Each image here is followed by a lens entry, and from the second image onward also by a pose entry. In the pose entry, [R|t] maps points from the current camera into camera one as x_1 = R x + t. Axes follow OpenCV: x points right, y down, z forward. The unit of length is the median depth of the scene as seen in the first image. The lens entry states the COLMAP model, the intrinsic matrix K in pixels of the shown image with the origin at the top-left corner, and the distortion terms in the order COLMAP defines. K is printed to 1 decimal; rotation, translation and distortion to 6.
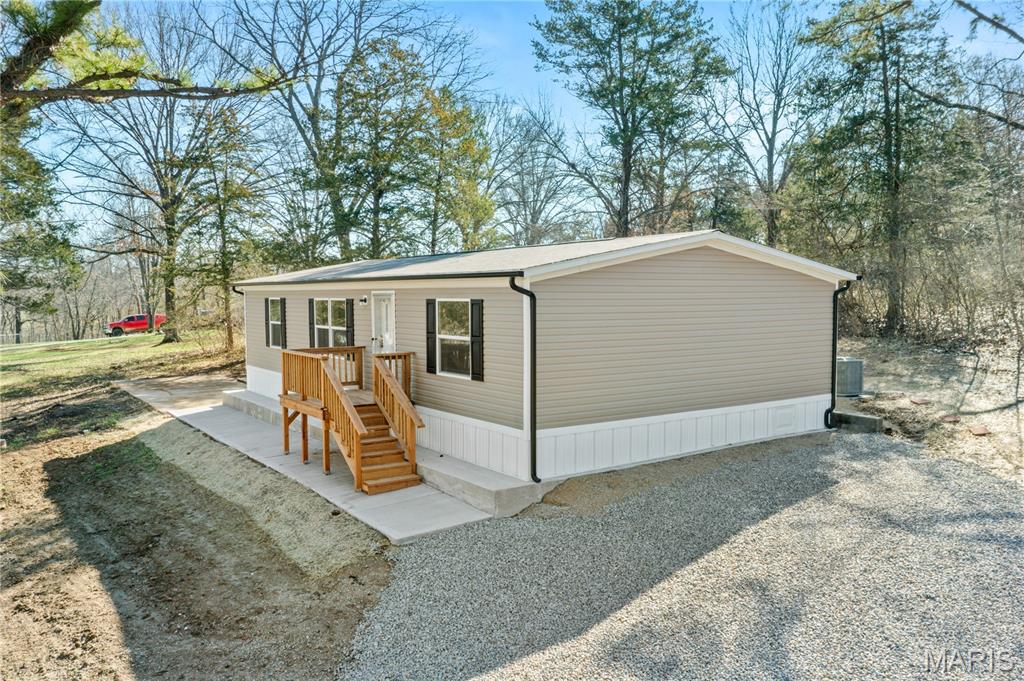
lens RADIAL K [[822.7, 0, 511.0], [0, 822.7, 343.0], [0, 0, 1]] dist [-0.014448, 0.014642]
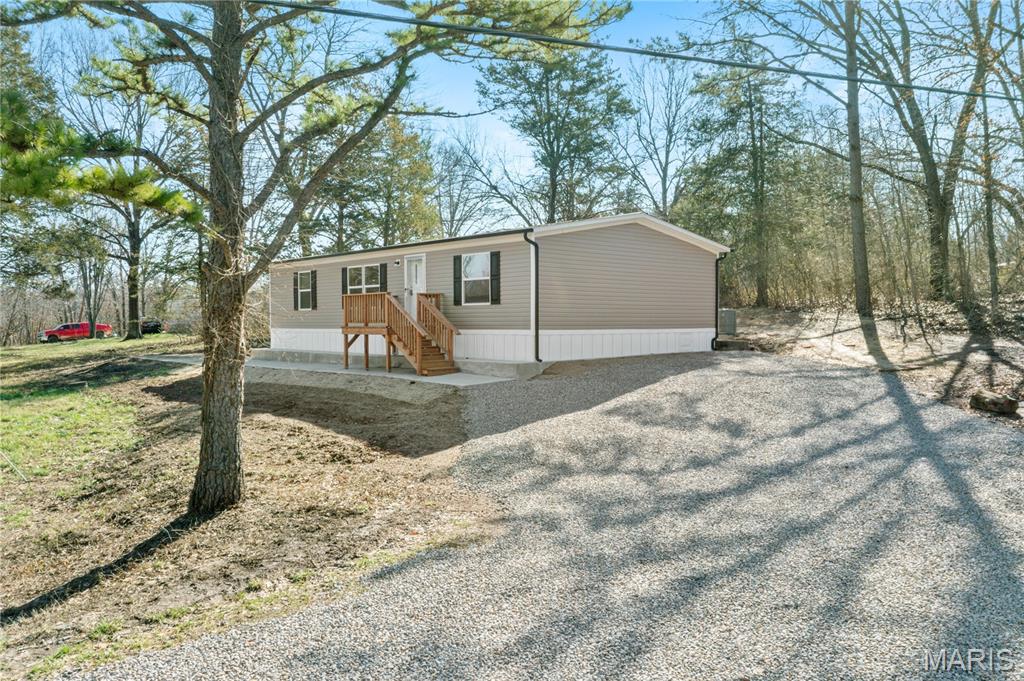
lens RADIAL K [[822.7, 0, 511.4], [0, 822.7, 339.0], [0, 0, 1]] dist [-0.014448, 0.014642]
pose [[0.991845, -0.001294, 0.127443, -0.095512], [0.006527, 0.999152, -0.040648, 0.079899], [-0.127282, 0.041148, 0.991013, -0.244799]]
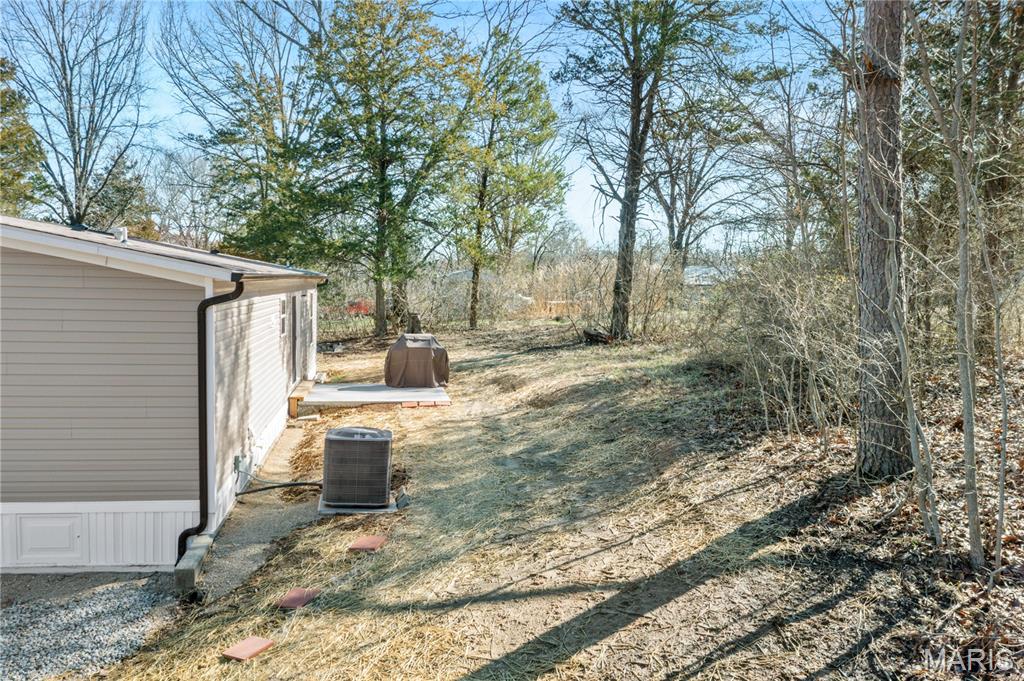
lens RADIAL K [[822.7, 0, 511.9], [0, 822.7, 339.3], [0, 0, 1]] dist [-0.014448, 0.014642]
pose [[0.767794, 0.000794, -0.640696, 0.497947], [-0.012439, 0.999829, -0.013668, -0.019803], [0.640576, 0.018464, 0.767673, 0.417095]]
